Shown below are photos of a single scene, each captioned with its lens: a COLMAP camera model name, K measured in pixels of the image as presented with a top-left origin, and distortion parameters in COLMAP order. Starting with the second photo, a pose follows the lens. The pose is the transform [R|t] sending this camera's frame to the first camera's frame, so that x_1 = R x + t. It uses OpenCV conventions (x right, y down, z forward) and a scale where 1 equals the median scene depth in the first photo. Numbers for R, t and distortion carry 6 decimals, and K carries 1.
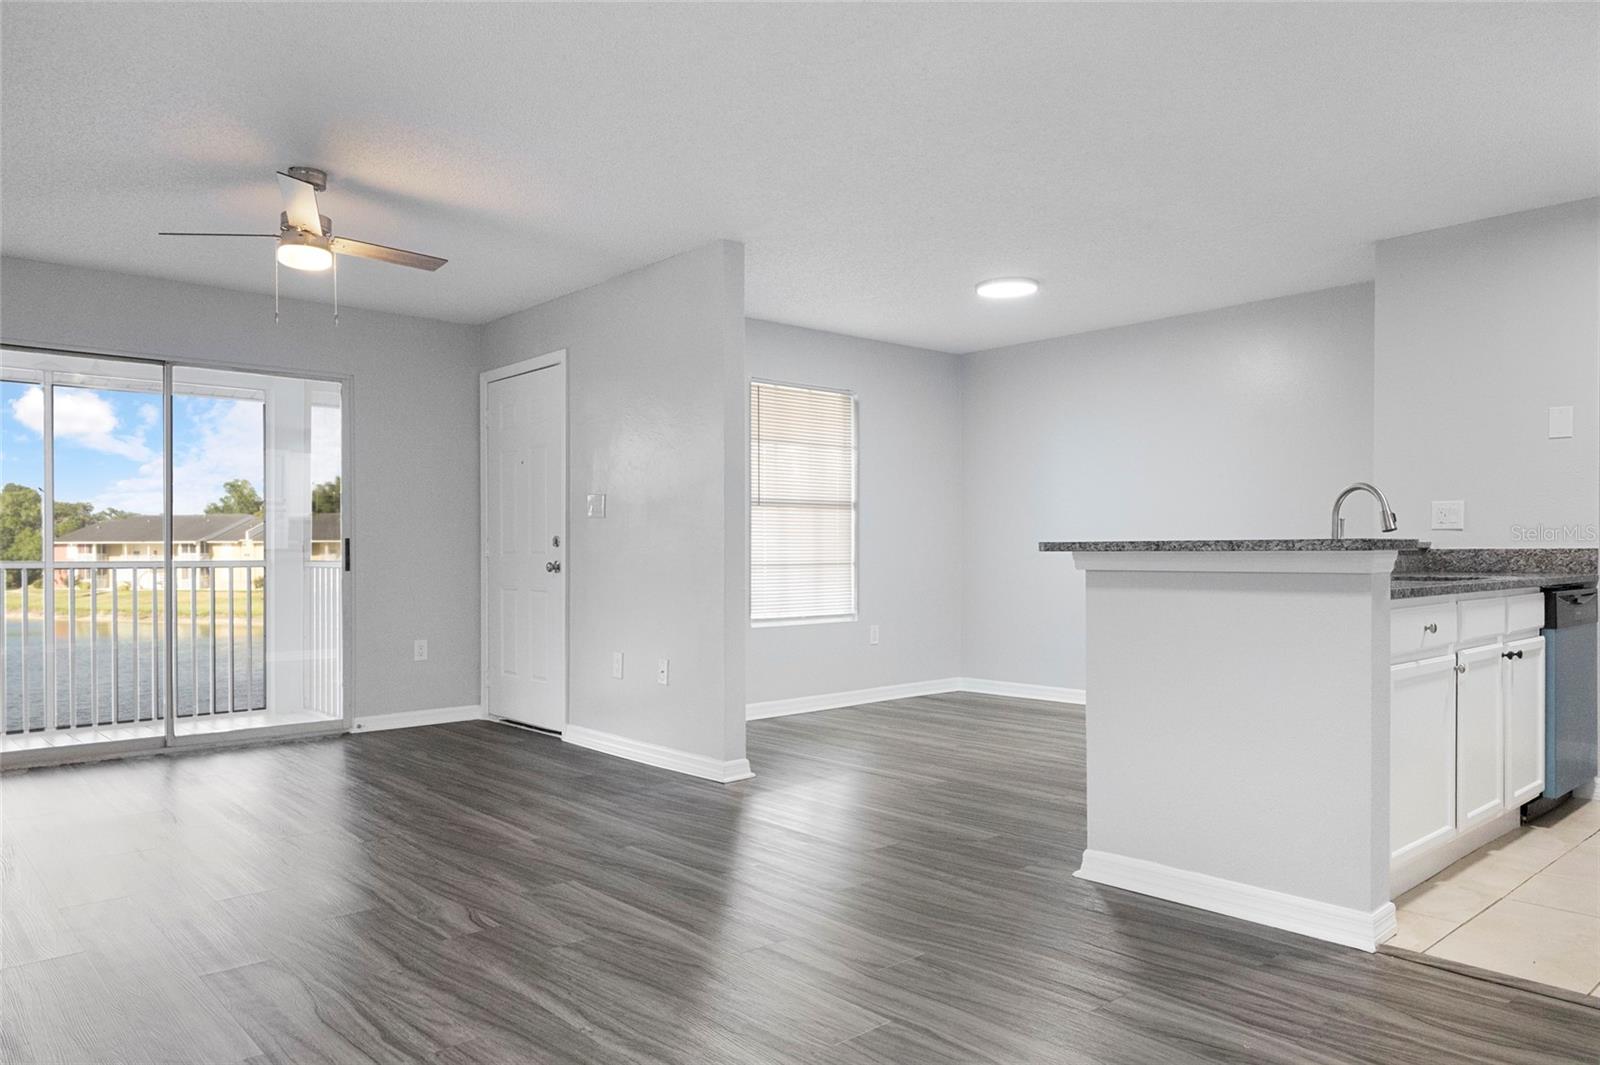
lens RADIAL K [[1071.8, 0, 799.4], [0, 1071.8, 563.2], [0, 0, 1]] dist [0.002288, 0.002736]
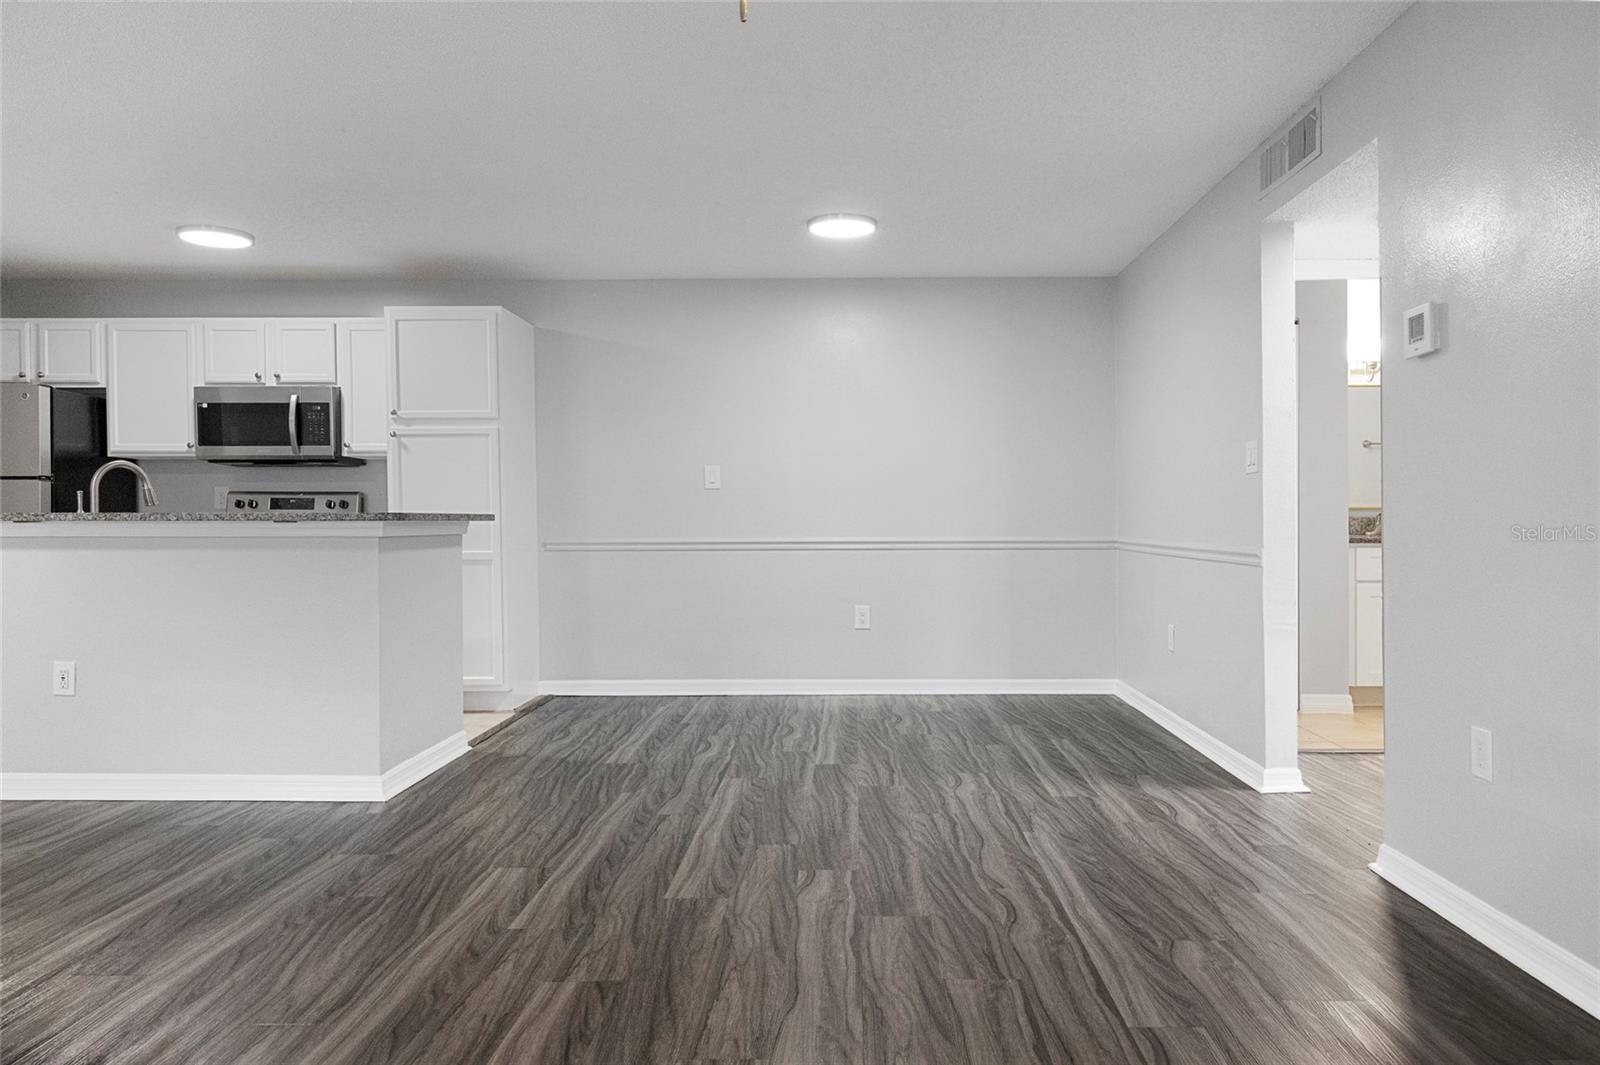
lens RADIAL K [[1108.6, 0, 843.3], [0, 1108.6, 533.3], [0, 0, 1]] dist [-0.003313, -0.002094]
pose [[-0.741425, -0.002257, 0.671032, -0.659202], [0.012850, 0.999763, 0.017561, -0.008367], [-0.670913, 0.021643, -0.741220, 1.120998]]
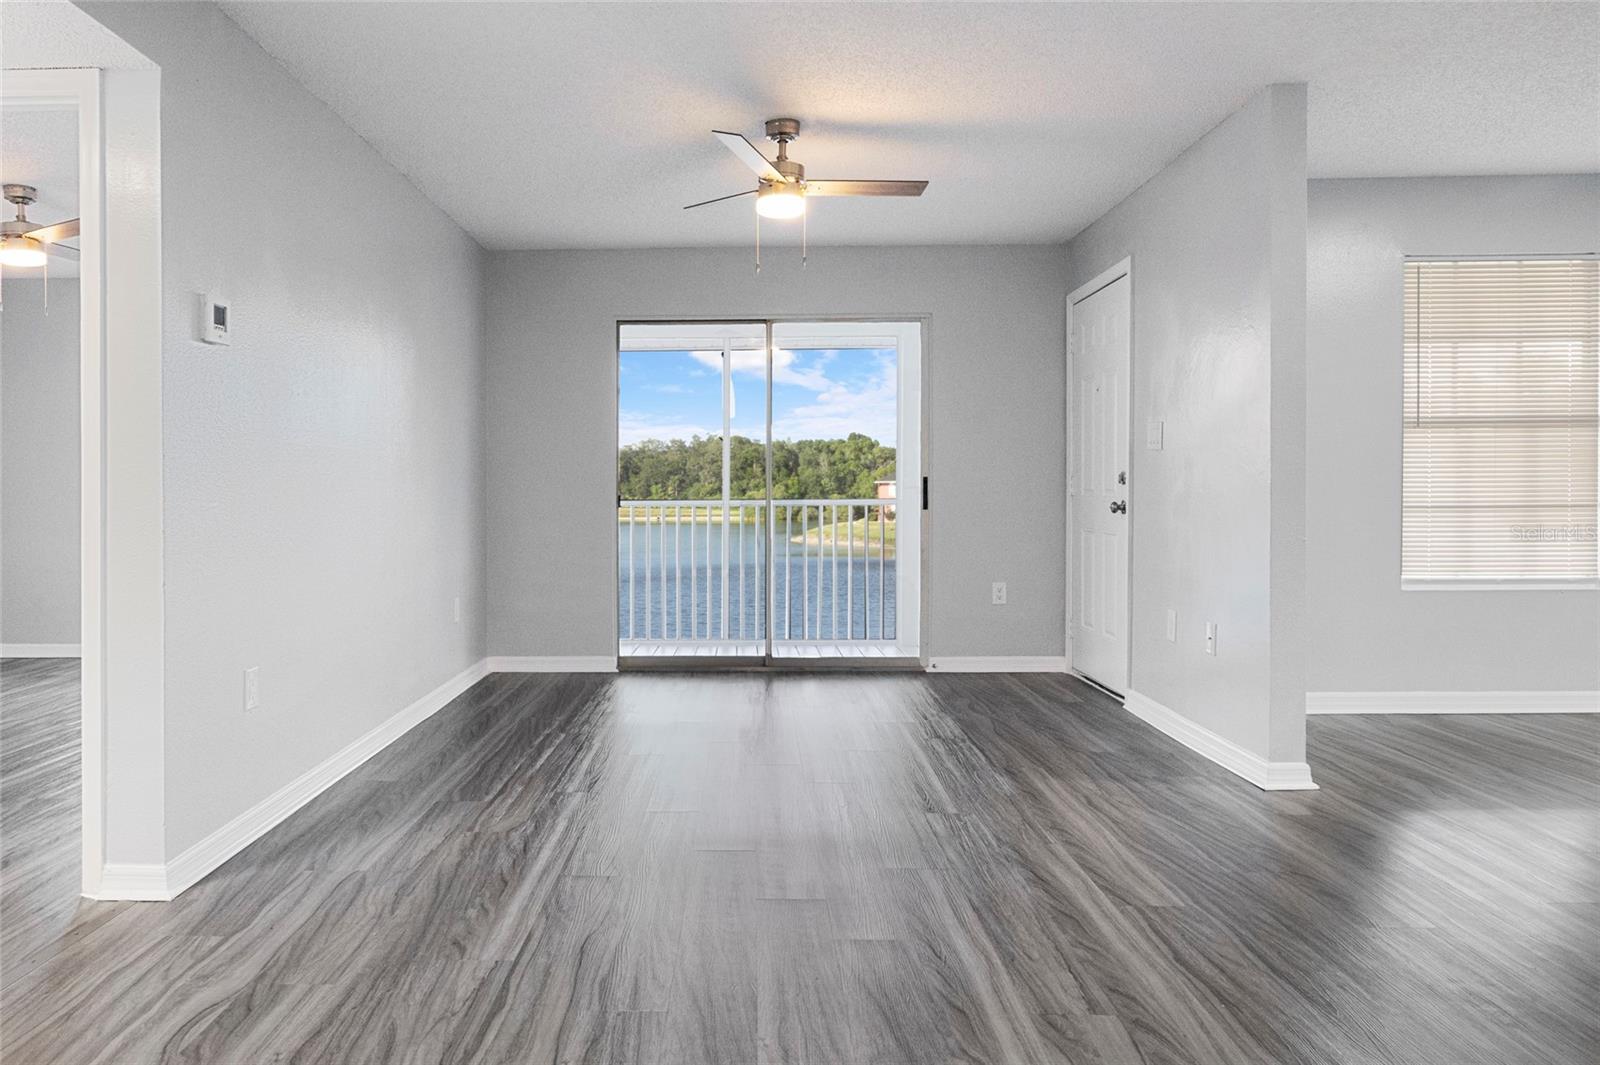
lens RADIAL K [[1102.2, 0, 720.4], [0, 1102.2, 500.3], [0, 0, 1]] dist [0.000782, 0.002030]
pose [[0.727559, 0.004359, -0.686032, 0.191216], [-0.004649, 0.999988, 0.001424, -0.002695], [0.686030, 0.002154, 0.727570, 0.158126]]
